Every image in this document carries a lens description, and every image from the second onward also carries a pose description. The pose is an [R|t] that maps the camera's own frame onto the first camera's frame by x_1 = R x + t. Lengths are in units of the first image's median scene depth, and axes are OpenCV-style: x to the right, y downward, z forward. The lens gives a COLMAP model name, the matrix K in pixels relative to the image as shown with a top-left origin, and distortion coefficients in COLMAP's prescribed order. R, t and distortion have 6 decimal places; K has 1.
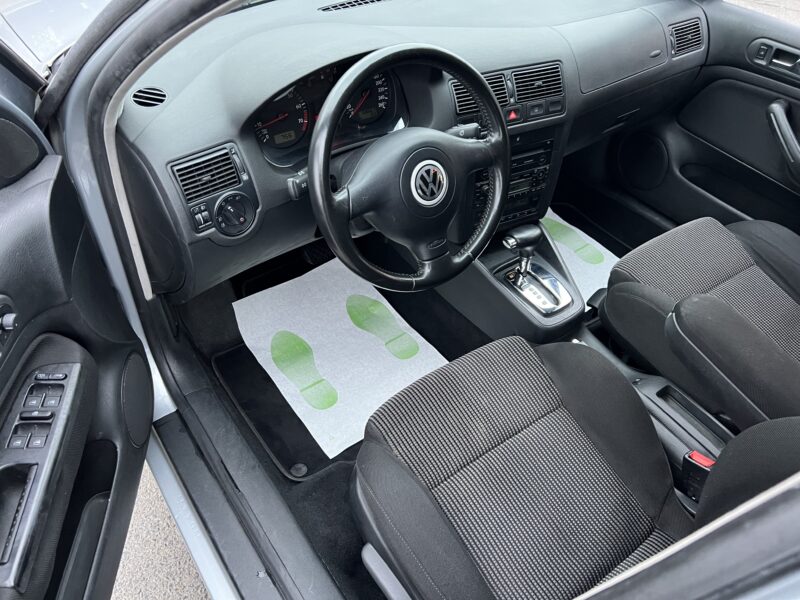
lens RADIAL K [[604.2, 0, 391.6], [0, 604.2, 303.3], [0, 0, 1]] dist [0.045496, -0.039993]
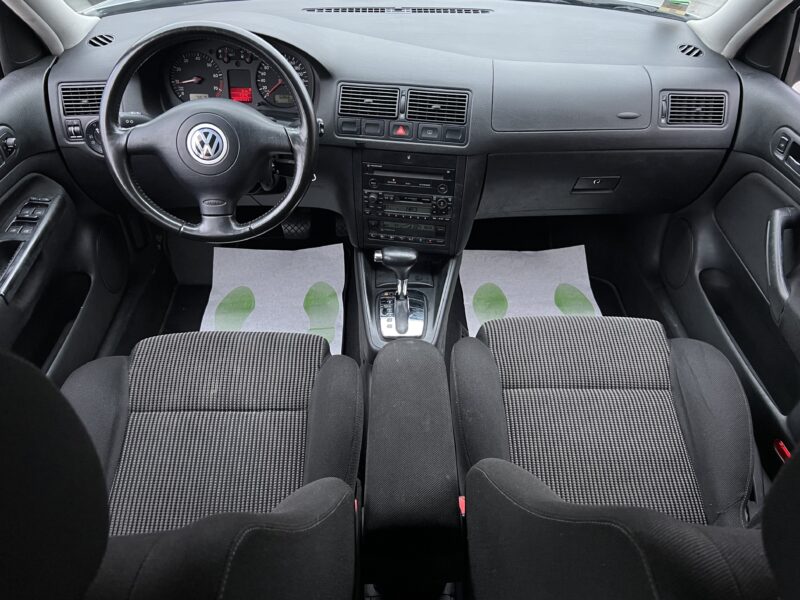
lens RADIAL K [[604.2, 0, 402.4], [0, 604.2, 309.9], [0, 0, 1]] dist [0.045496, -0.039993]
pose [[0.829942, 0.339736, -0.442465, 0.736662], [-0.371650, 0.928242, 0.015615, -0.051611], [0.416020, 0.151482, 0.896650, 0.147548]]
